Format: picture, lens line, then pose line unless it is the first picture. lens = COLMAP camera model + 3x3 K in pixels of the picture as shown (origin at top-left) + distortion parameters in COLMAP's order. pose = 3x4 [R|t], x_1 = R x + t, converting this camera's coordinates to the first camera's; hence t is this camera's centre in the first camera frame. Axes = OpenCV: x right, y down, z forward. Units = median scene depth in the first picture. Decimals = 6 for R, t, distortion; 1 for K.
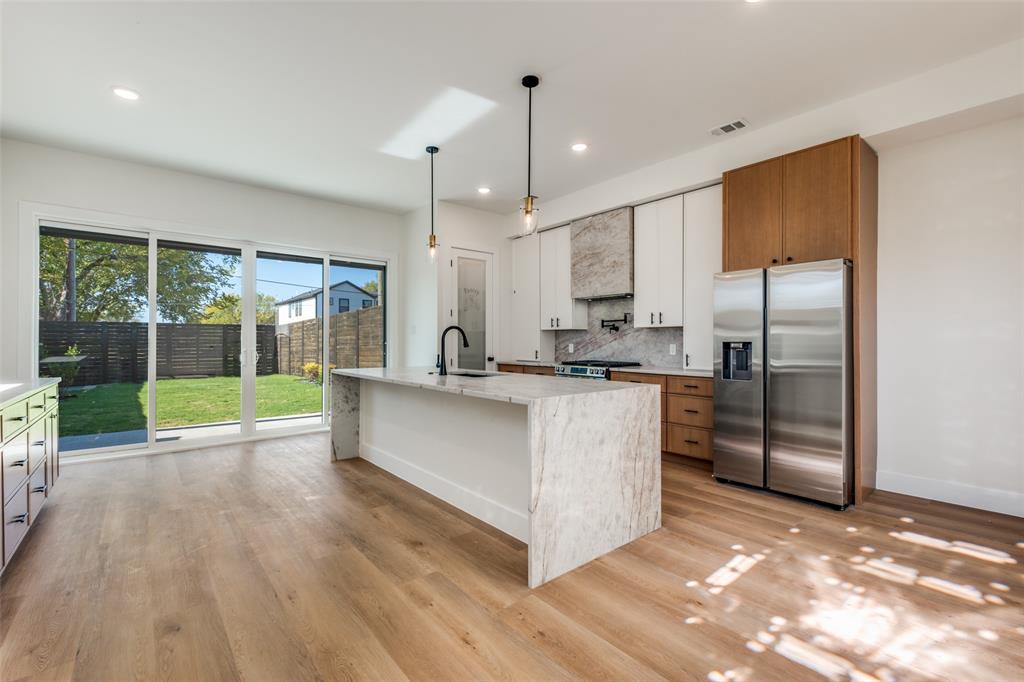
lens RADIAL K [[445.0, 0, 515.2], [0, 445.0, 336.0], [0, 0, 1]] dist [0.000310, 0.000144]
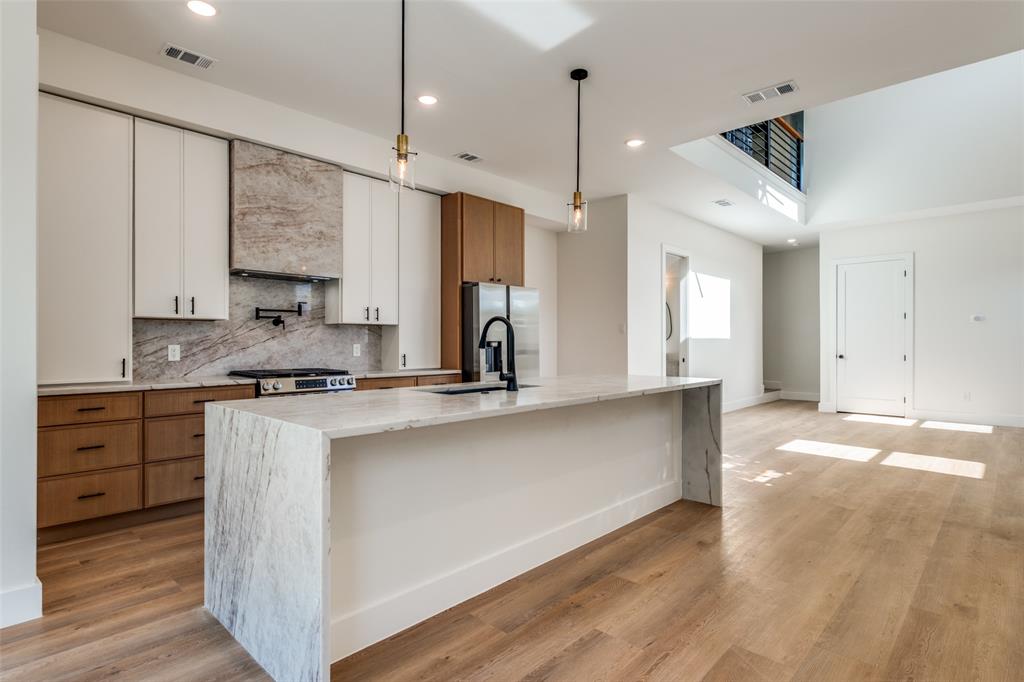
lens RADIAL K [[522.1, 0, 512.0], [0, 522.1, 341.0], [0, 0, 1]] dist [-0.000834, -0.000139]
pose [[-0.106978, 0.002103, 0.994259, -0.700086], [-0.012142, 0.999920, -0.003422, 0.012475], [-0.994187, -0.012439, -0.106944, 0.814011]]
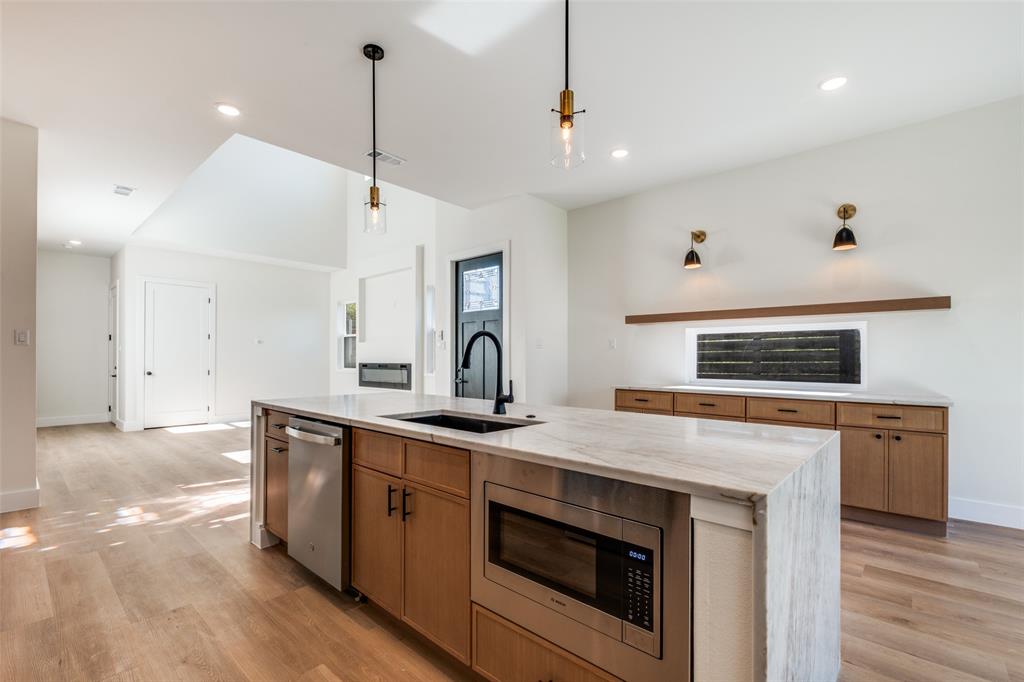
lens RADIAL K [[469.0, 0, 503.0], [0, 469.0, 359.3], [0, 0, 1]] dist [-0.033150, -0.000175]
pose [[-0.993171, -0.001723, -0.116655, -0.069255], [-0.000189, 0.999913, -0.013157, 0.018263], [0.116667, -0.013045, -0.993085, 1.224057]]
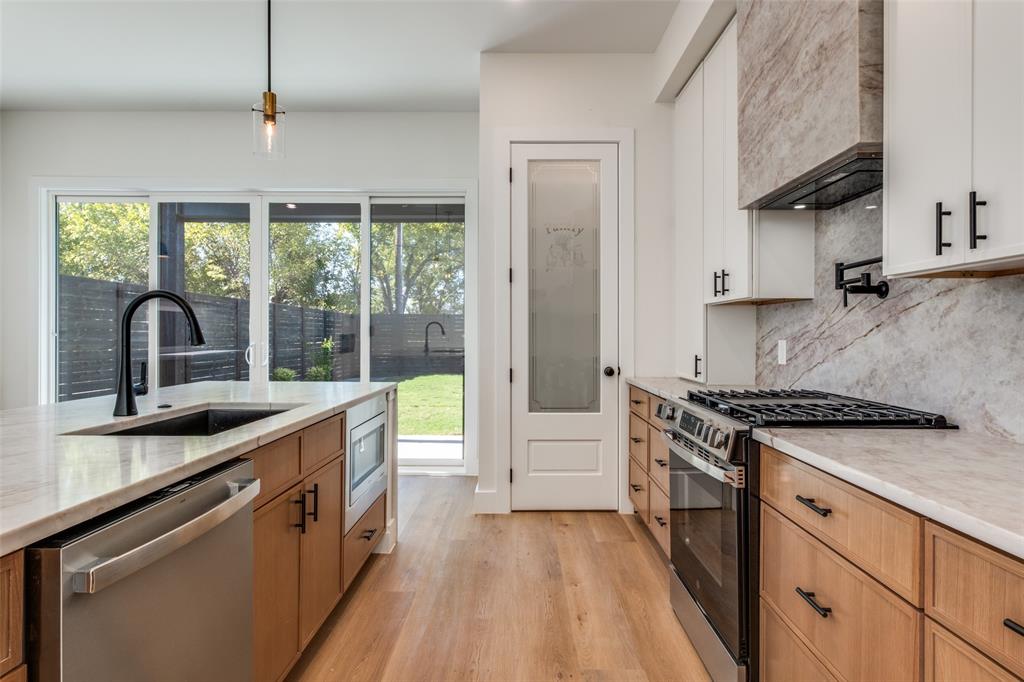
lens RADIAL K [[563.9, 0, 510.5], [0, 563.9, 336.6], [0, 0, 1]] dist [-0.001343, -0.000435]
pose [[0.756181, 0.004939, -0.654344, 0.322478], [0.004129, 0.999916, 0.012319, 0.010080], [0.654349, -0.012018, 0.756097, 0.632546]]
